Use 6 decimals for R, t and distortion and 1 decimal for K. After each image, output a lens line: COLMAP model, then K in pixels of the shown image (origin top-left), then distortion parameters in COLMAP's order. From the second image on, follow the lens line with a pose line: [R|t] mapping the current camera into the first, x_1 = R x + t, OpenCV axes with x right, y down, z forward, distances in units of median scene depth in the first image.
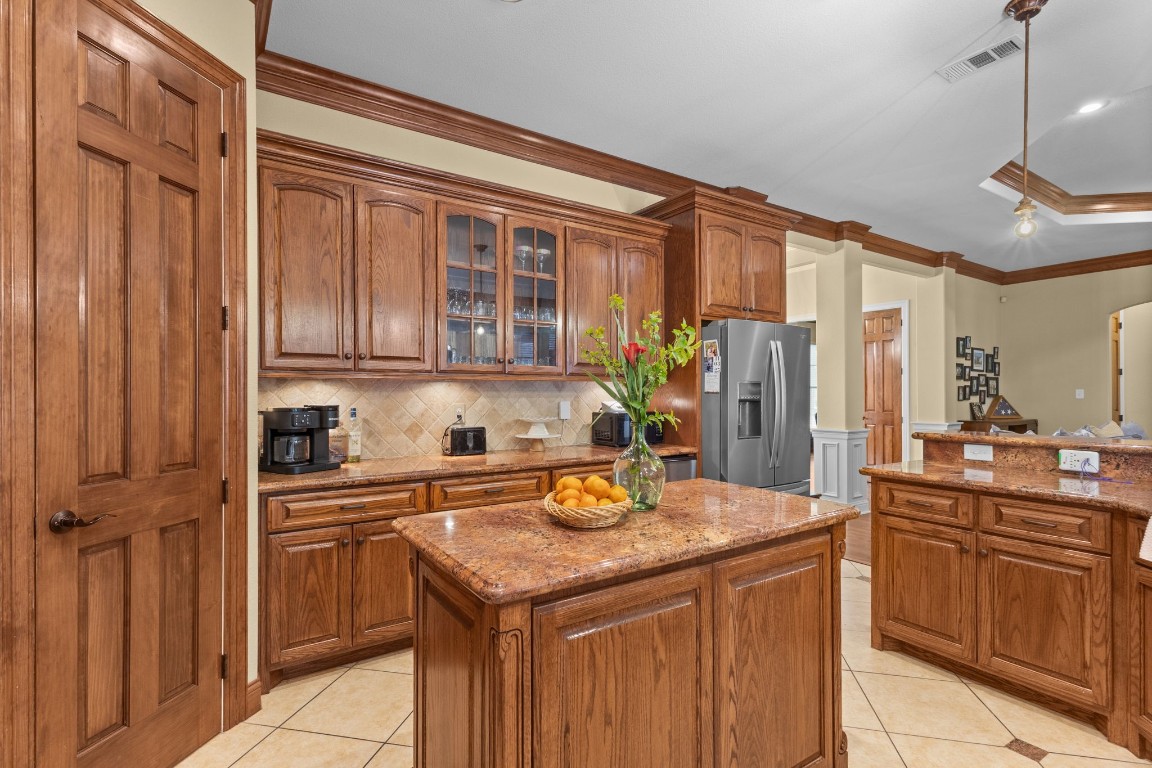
lens RADIAL K [[542.0, 0, 573.1], [0, 542.0, 393.0], [0, 0, 1]] dist [0.008114, 0.000725]
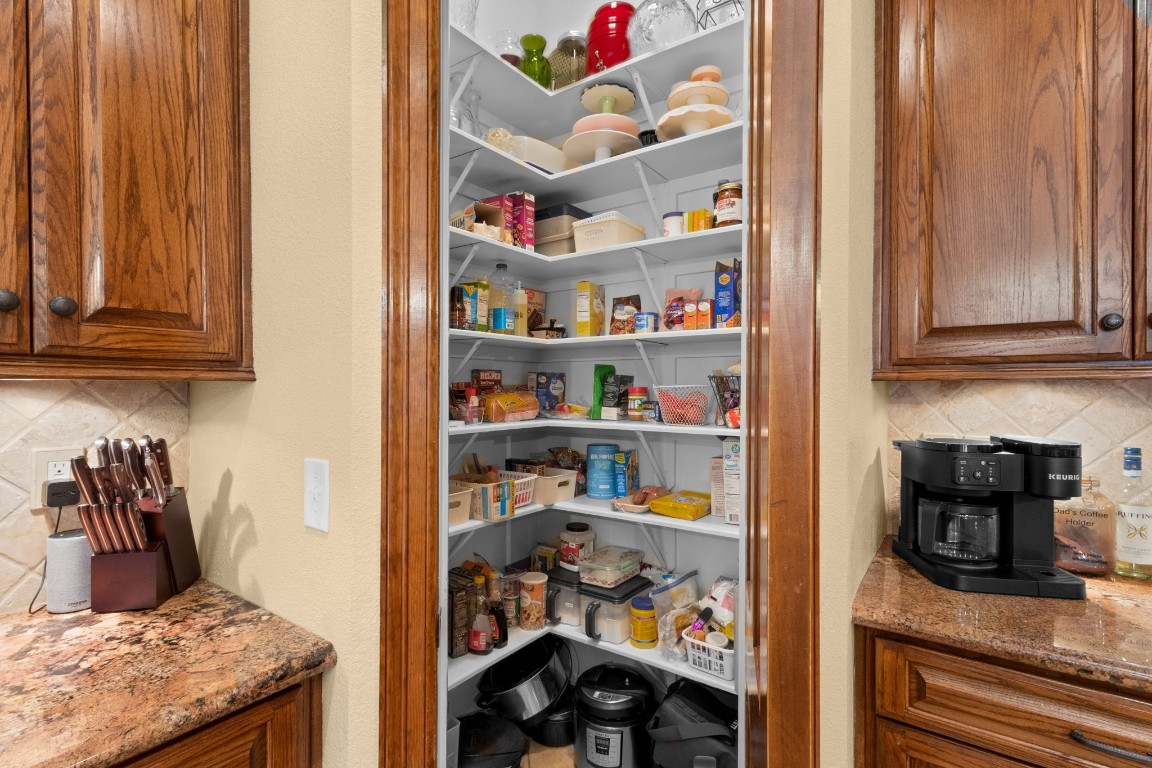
lens RADIAL K [[543.0, 0, 577.6], [0, 543.0, 389.7], [0, 0, 1]] dist [0.009127, 0.000436]
pose [[0.361341, 0.007072, -0.932407, -0.180998], [-0.002797, 0.999975, 0.006500, -0.020124], [0.932429, 0.000260, 0.361352, 0.489787]]
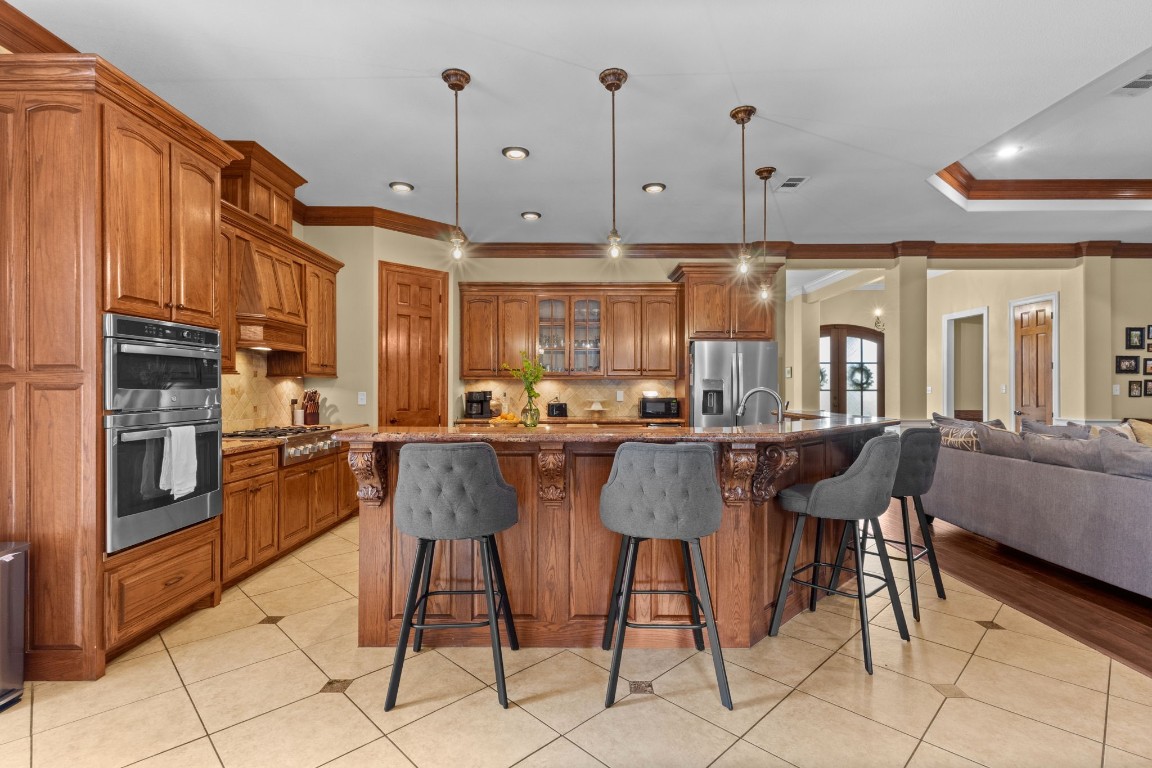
lens RADIAL K [[539.3, 0, 571.7], [0, 539.3, 385.8], [0, 0, 1]] dist [0.010506, 0.000031]
pose [[0.836335, 0.001879, -0.548216, 1.117106], [-0.004157, 0.999987, -0.002915, 0.006496], [0.548203, 0.004717, 0.836332, -0.744236]]
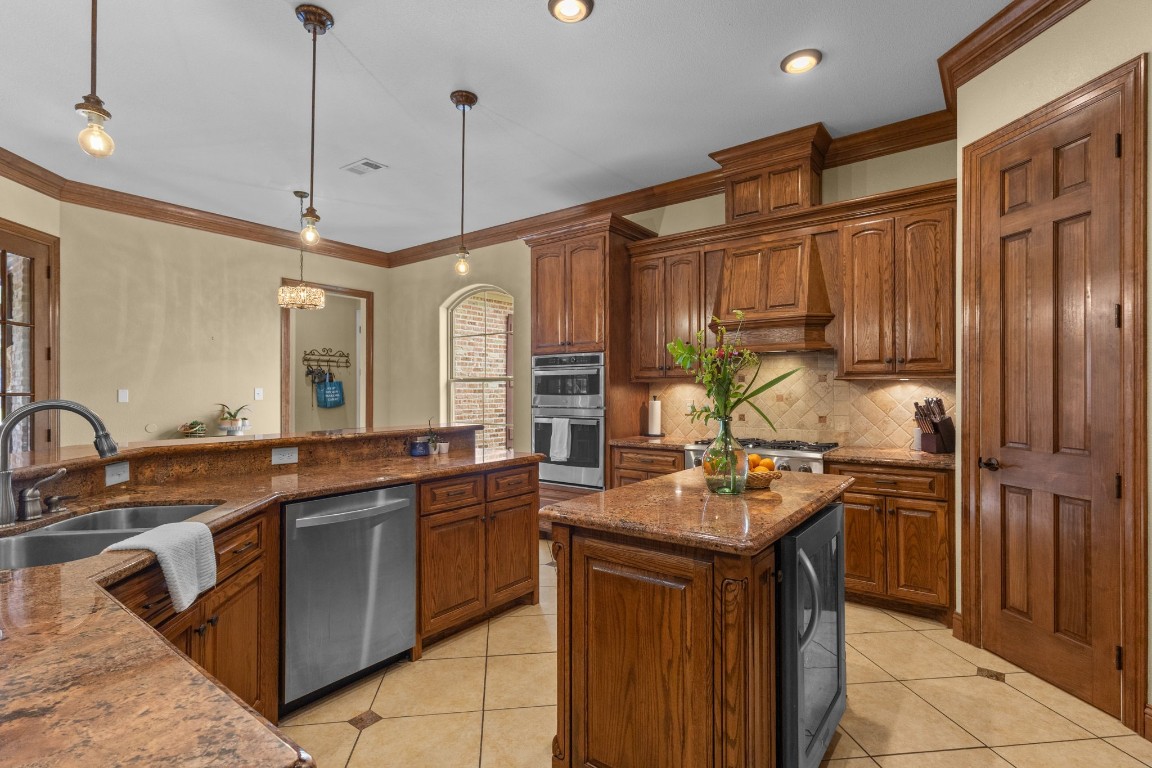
lens RADIAL K [[543.0, 0, 577.6], [0, 543.0, 389.7], [0, 0, 1]] dist [0.009127, 0.000436]
pose [[-0.936529, 0.003847, -0.350569, 0.497337], [0.003985, 0.999992, 0.000326, -0.003592], [0.350567, -0.001092, -0.936537, 1.193212]]
